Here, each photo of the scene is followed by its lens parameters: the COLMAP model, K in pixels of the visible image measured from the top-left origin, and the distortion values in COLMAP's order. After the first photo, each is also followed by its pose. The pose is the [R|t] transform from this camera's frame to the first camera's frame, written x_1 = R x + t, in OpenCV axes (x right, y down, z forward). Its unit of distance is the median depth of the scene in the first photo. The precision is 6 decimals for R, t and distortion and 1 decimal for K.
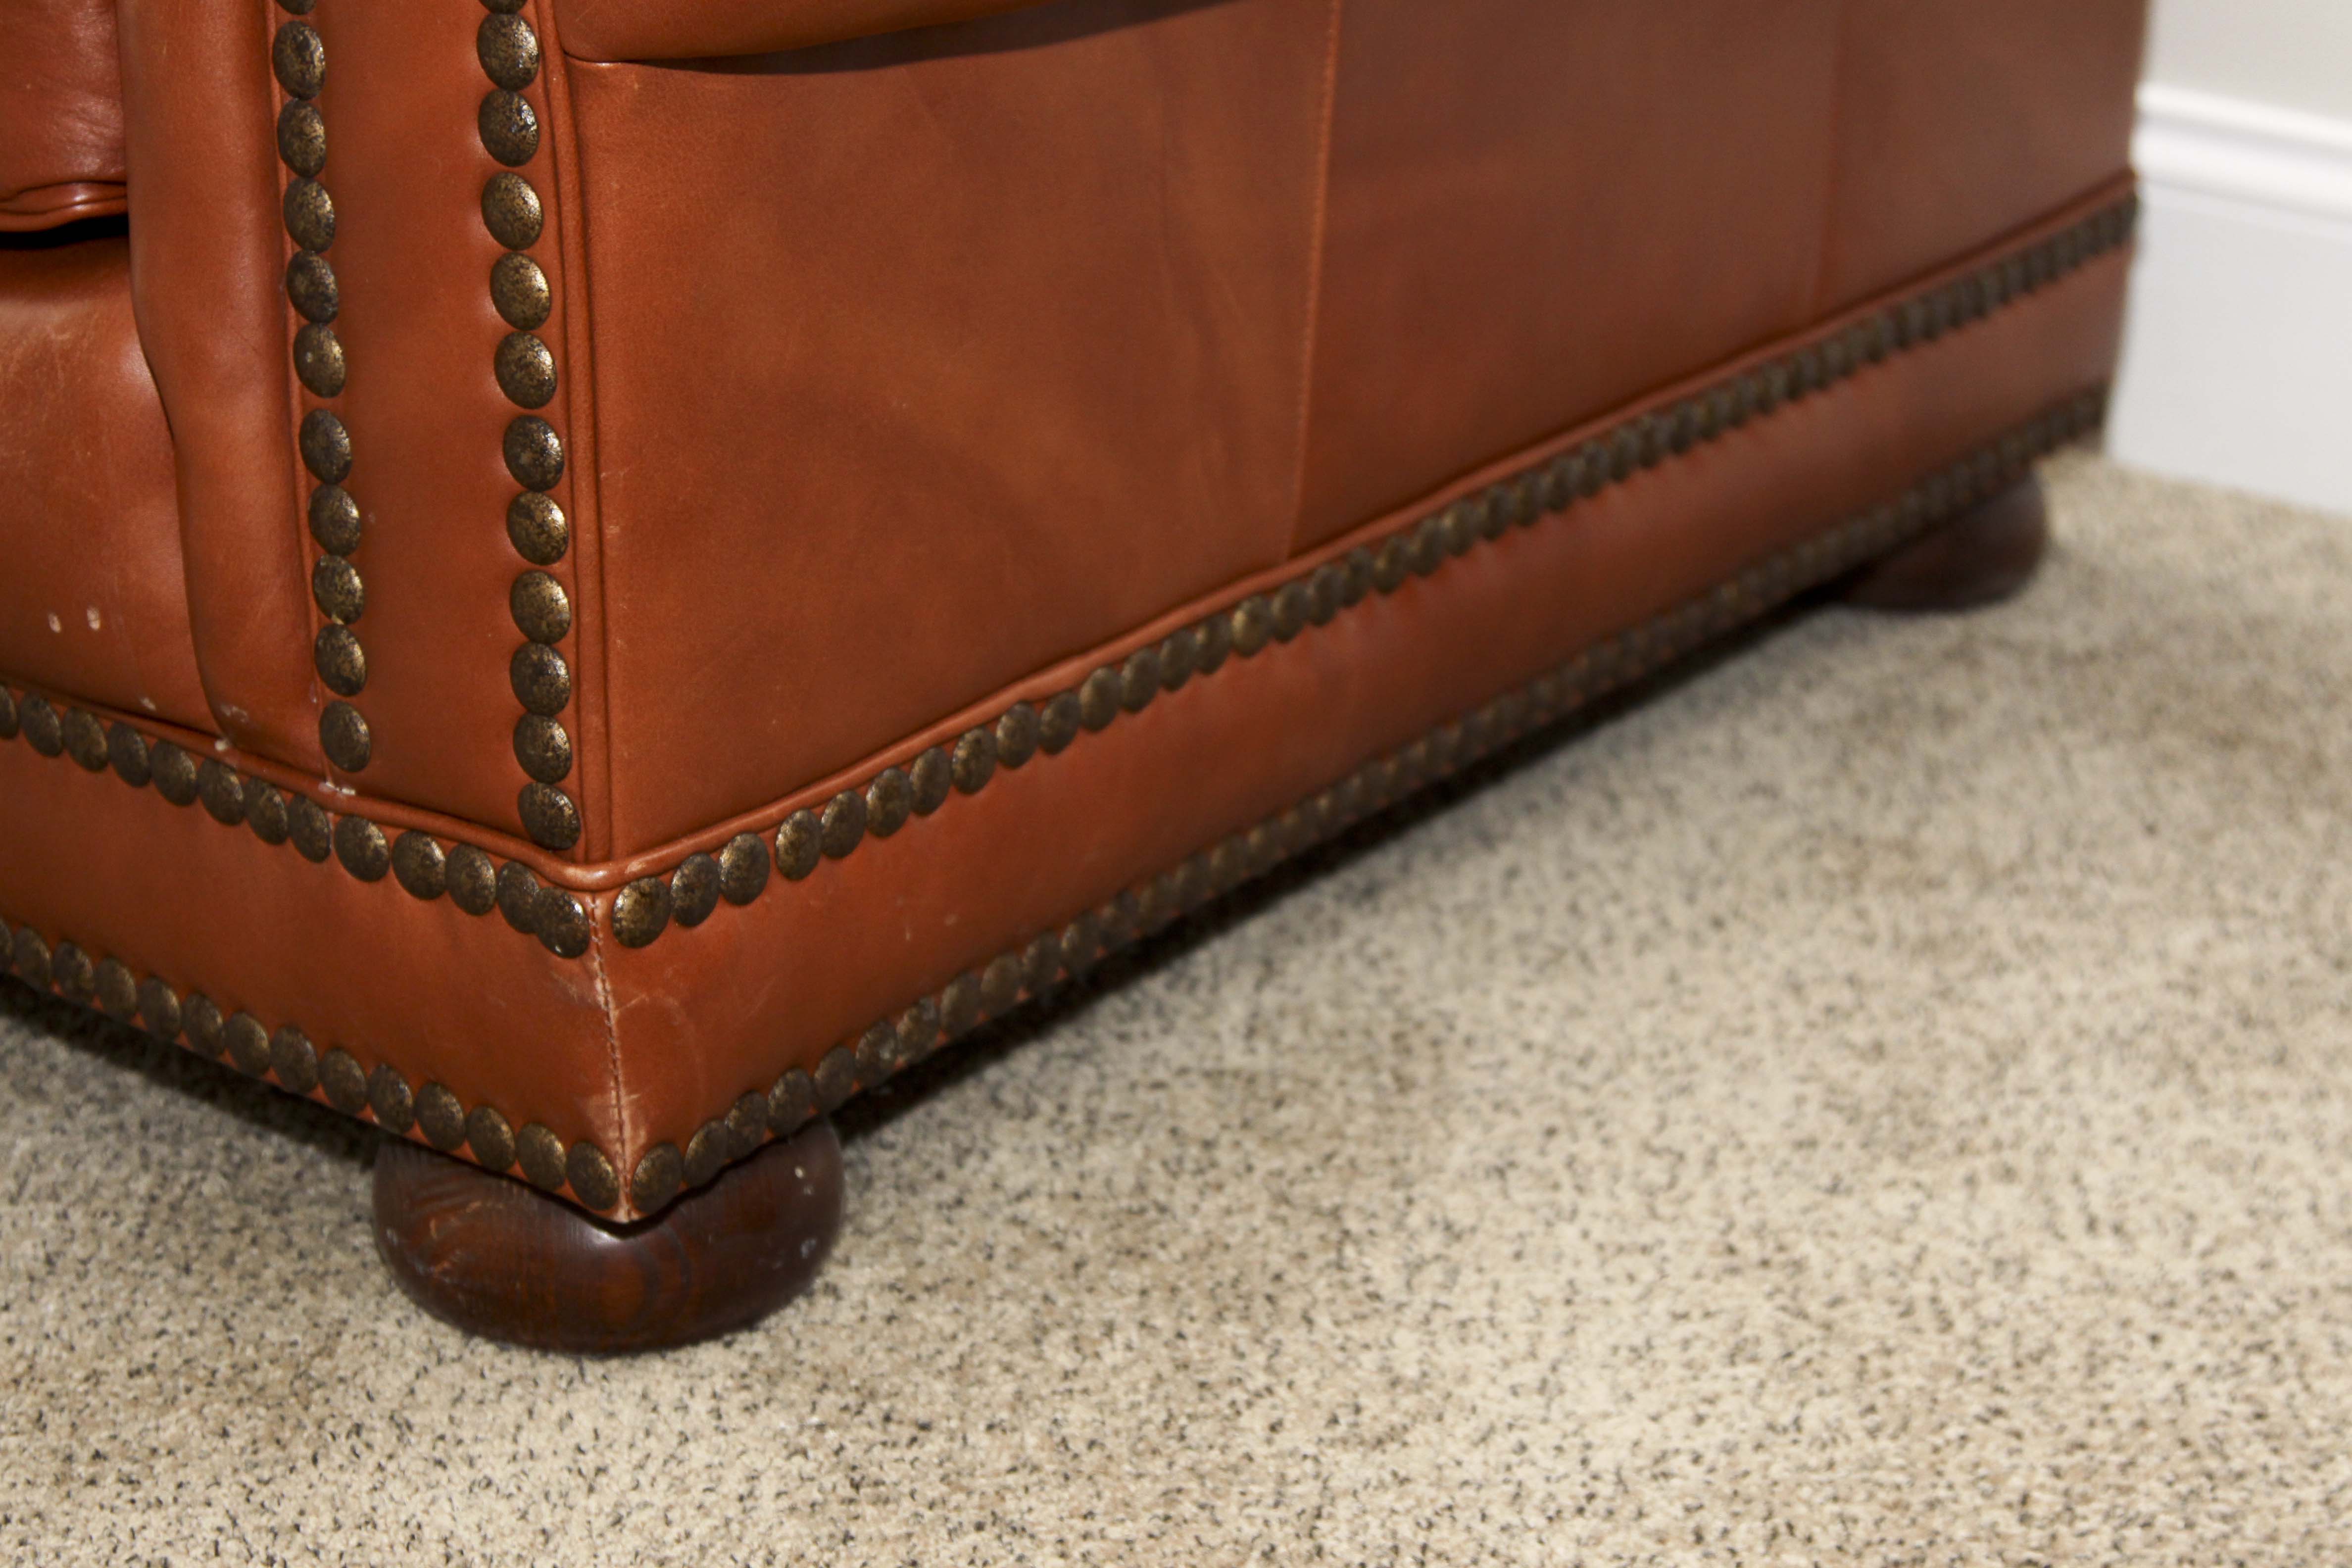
lens RADIAL K [[5002.1, 0, 1176.0], [0, 5002.1, 784.0], [0, 0, 1]] dist [0.079025, 0.165895]
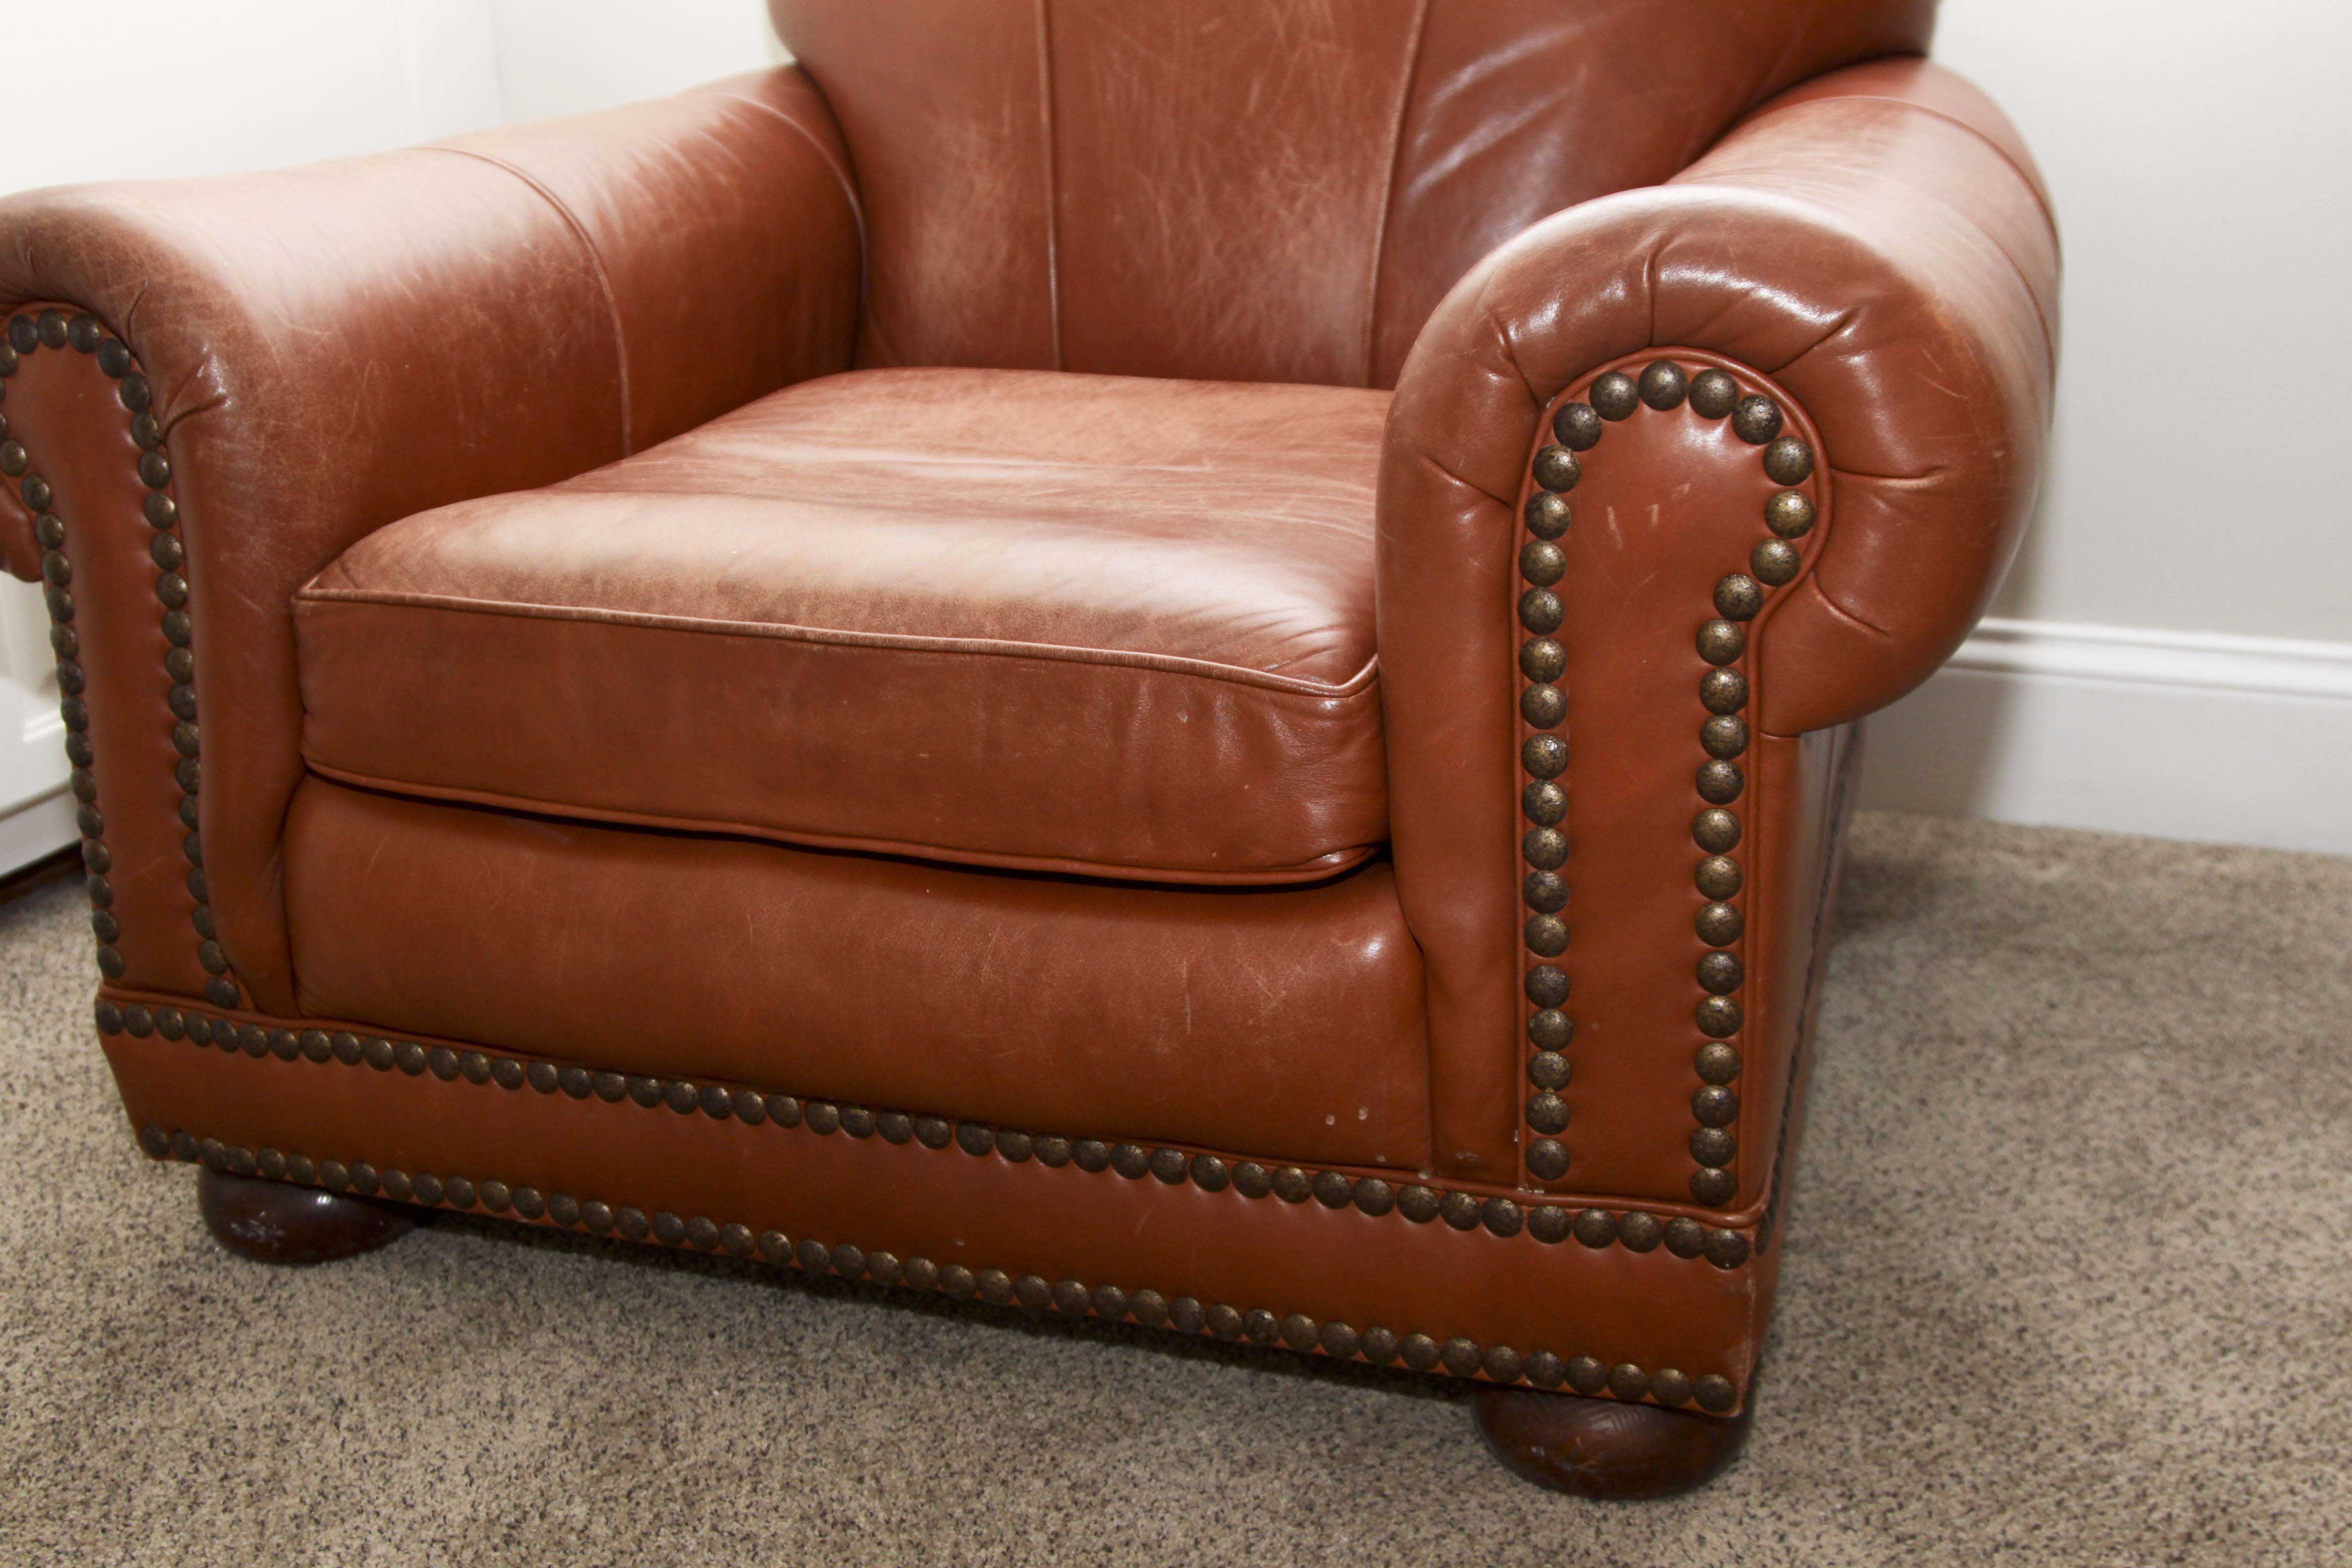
lens RADIAL K [[2698.9, 0, 1176.0], [0, 2698.9, 784.0], [0, 0, 1]] dist [-0.123016, 0.090751]
pose [[0.943403, -0.139930, 0.300684, -0.503064], [0.157007, 0.987037, -0.033271, -0.114568], [-0.292131, 0.078598, 0.953143, 0.189754]]
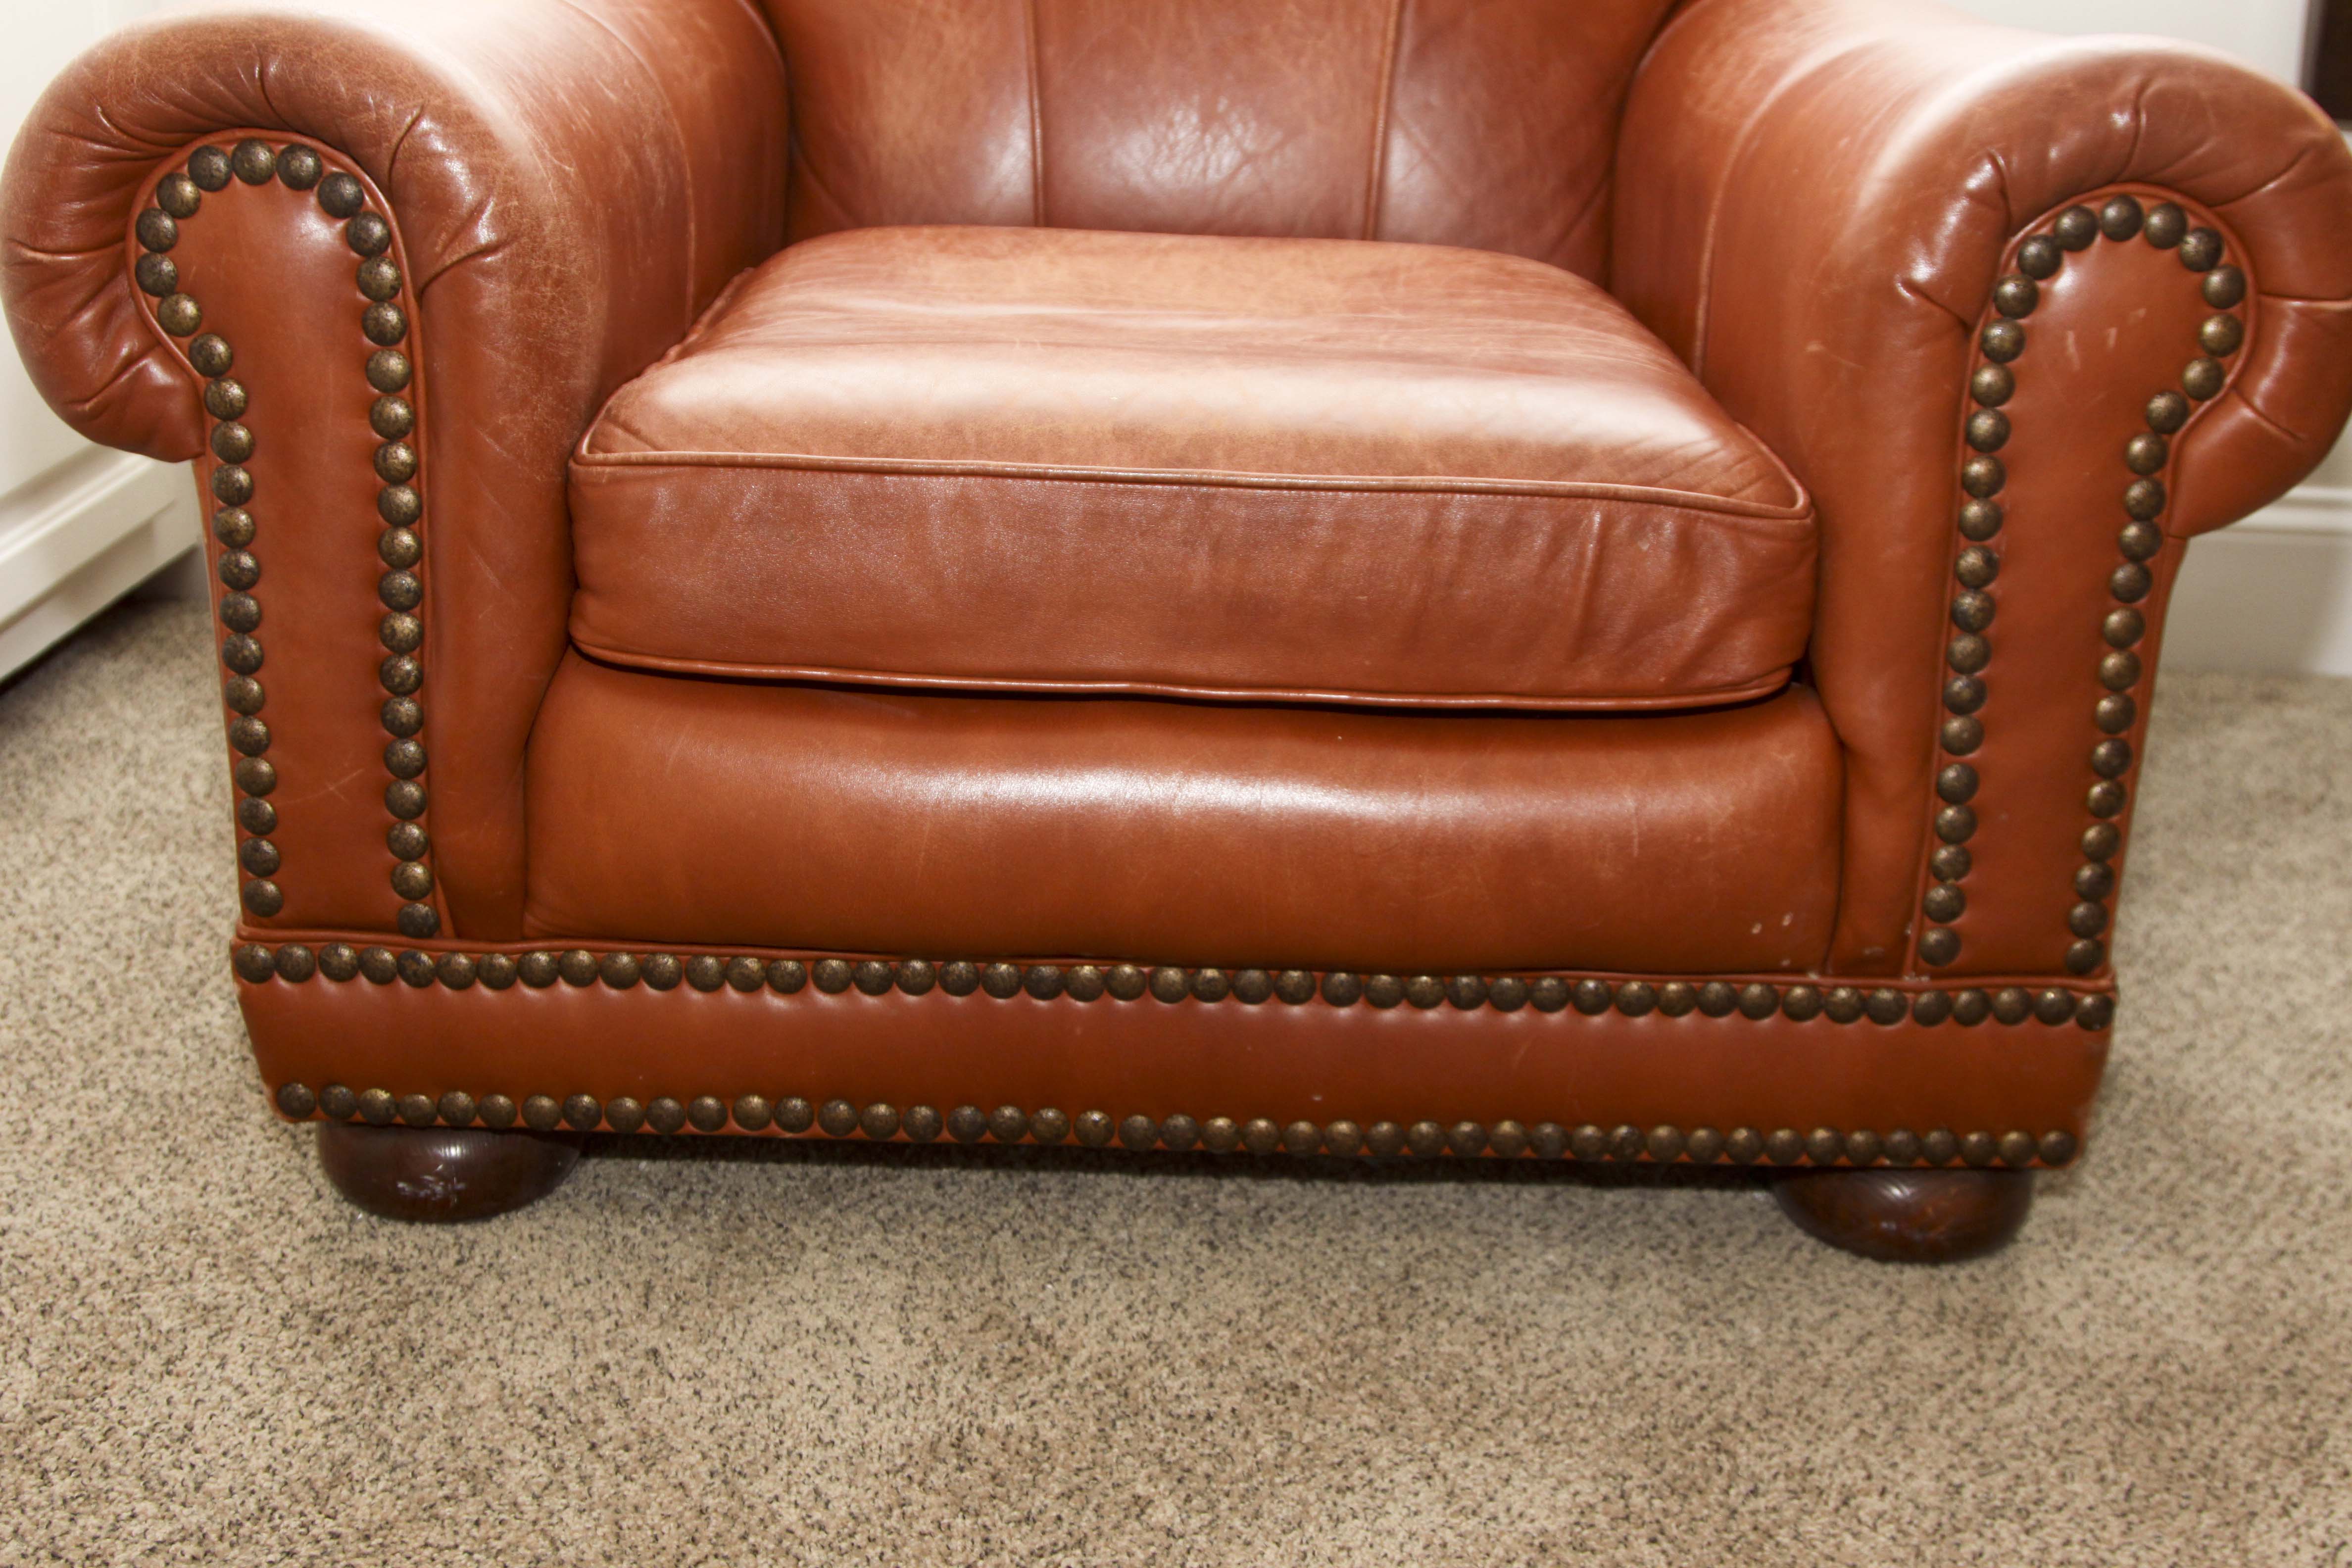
lens RADIAL K [[2698.9, 0, 1176.0], [0, 2698.9, 784.0], [0, 0, 1]] dist [-0.123016, 0.090751]
pose [[0.781677, -0.210546, 0.587071, -0.871117], [0.215395, 0.974512, 0.062701, -0.173013], [-0.585309, 0.077440, 0.807104, 0.385757]]
